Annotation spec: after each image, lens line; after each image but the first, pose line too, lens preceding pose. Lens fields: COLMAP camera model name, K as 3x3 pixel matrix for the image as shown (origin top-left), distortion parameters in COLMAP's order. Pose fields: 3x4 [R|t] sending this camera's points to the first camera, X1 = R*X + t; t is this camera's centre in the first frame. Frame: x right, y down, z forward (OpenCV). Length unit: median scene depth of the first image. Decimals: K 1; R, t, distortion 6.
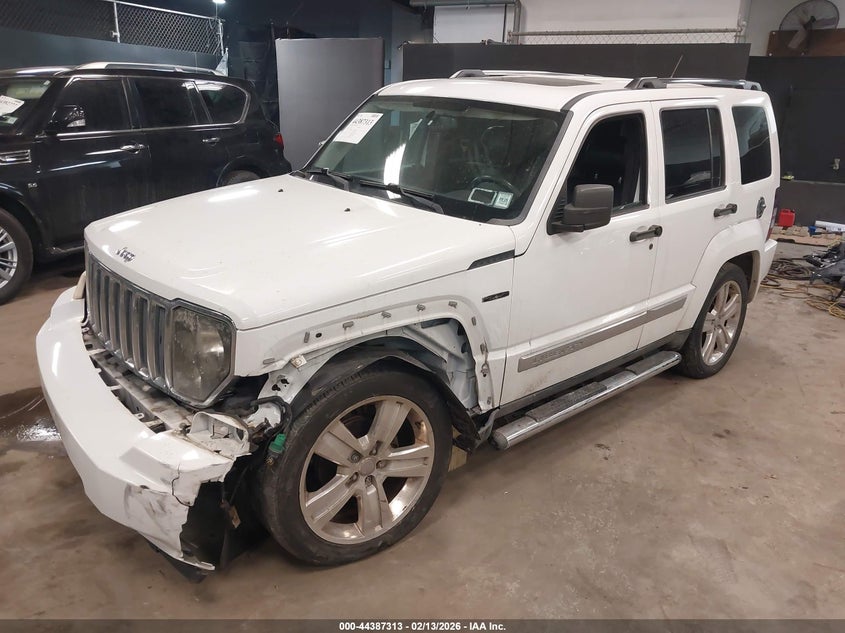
lens RADIAL K [[717.3, 0, 422.5], [0, 717.3, 316.5], [0, 0, 1]] dist [0.008963, 0.000743]
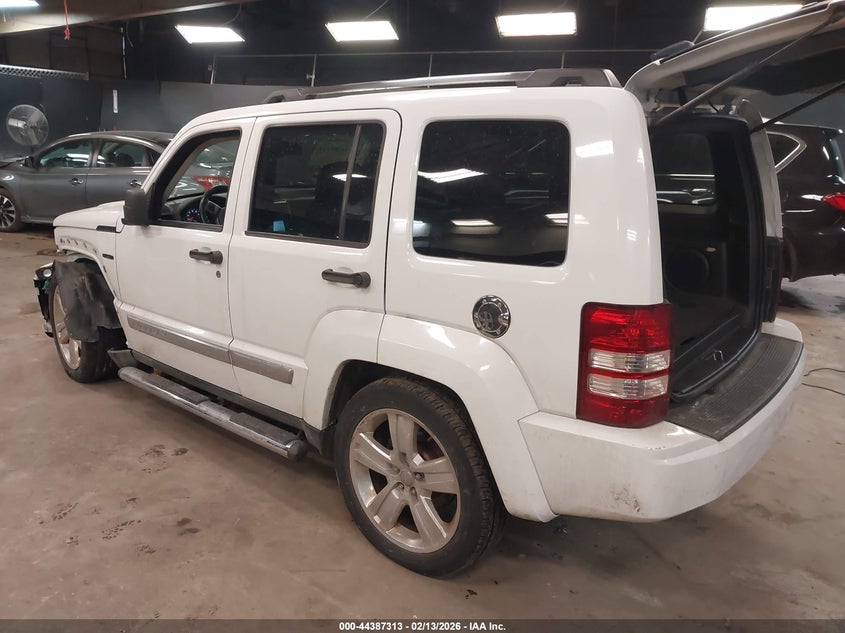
lens RADIAL K [[717.3, 0, 422.5], [0, 717.3, 316.5], [0, 0, 1]] dist [0.008963, 0.000743]
pose [[0.055103, 0.214759, -0.975111, 1.270883], [-0.307084, 0.932906, 0.188111, -0.308107], [0.950086, 0.289076, 0.117355, 1.195616]]
